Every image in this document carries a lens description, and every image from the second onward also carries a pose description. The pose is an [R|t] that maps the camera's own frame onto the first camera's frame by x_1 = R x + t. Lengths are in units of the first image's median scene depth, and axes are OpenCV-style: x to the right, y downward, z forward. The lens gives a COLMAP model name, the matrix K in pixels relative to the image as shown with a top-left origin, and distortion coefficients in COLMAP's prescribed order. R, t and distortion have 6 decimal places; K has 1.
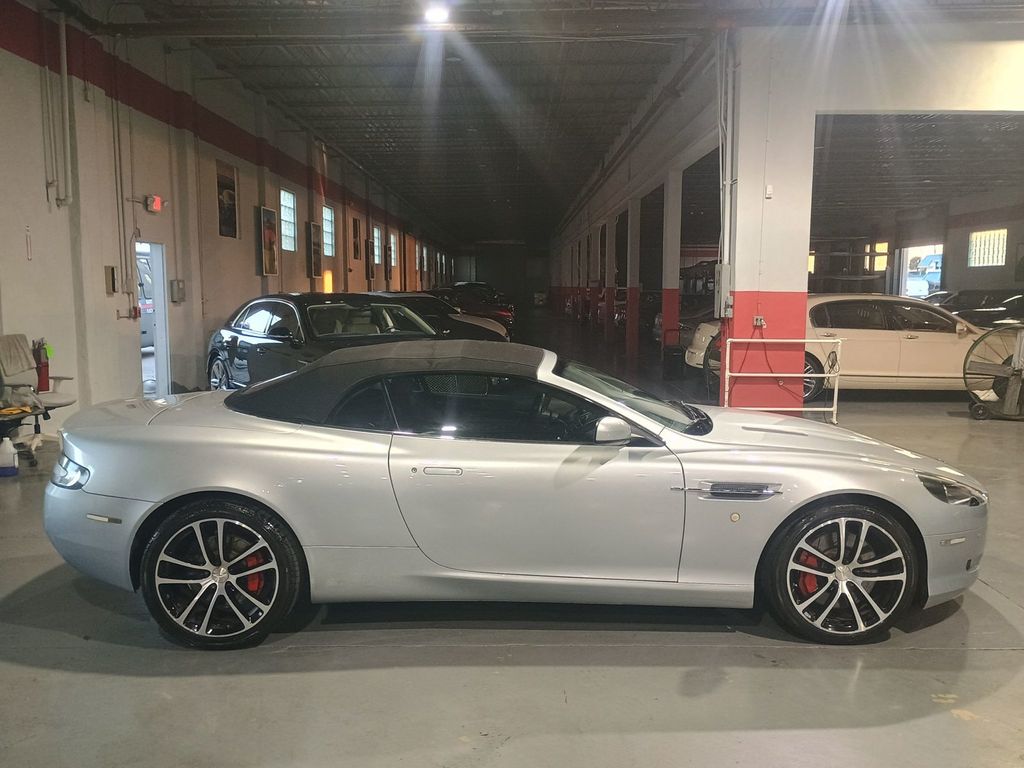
lens RADIAL K [[911.4, 0, 512.0], [0, 911.4, 384.0], [0, 0, 1]] dist [0.020708, -0.002774]
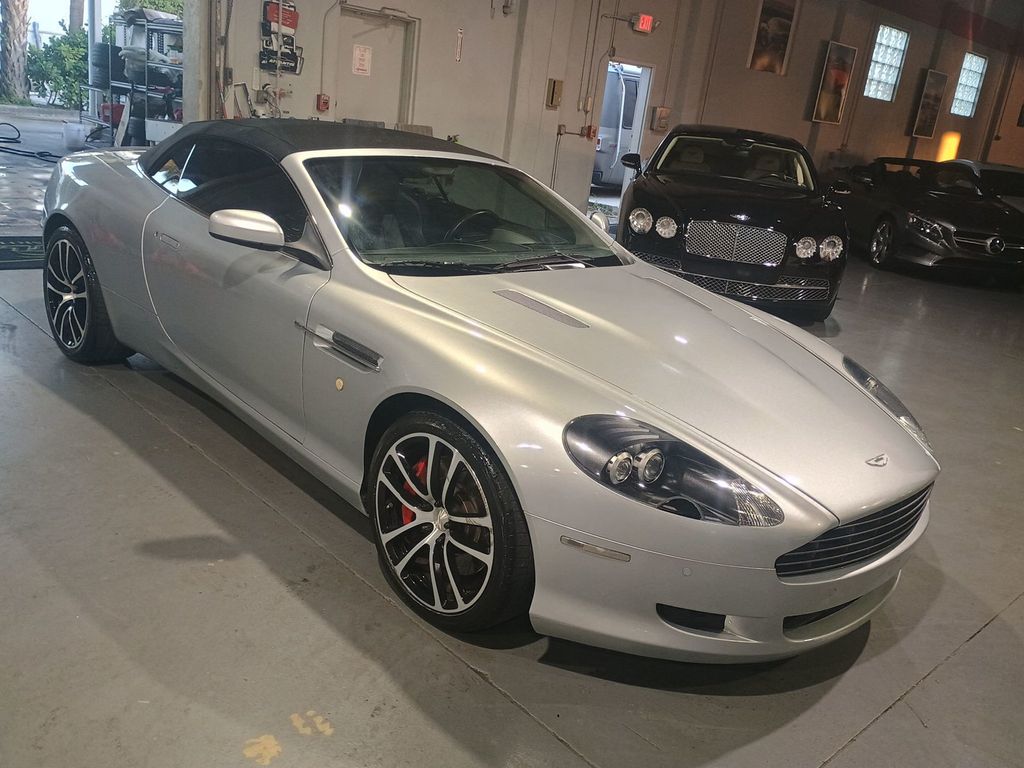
lens RADIAL K [[911.4, 0, 512.0], [0, 911.4, 384.0], [0, 0, 1]] dist [0.020708, -0.002774]
pose [[0.659022, 0.297921, -0.690604, 0.820690], [-0.200940, 0.954570, 0.220043, -0.040165], [0.724785, -0.006244, 0.688947, 0.588705]]
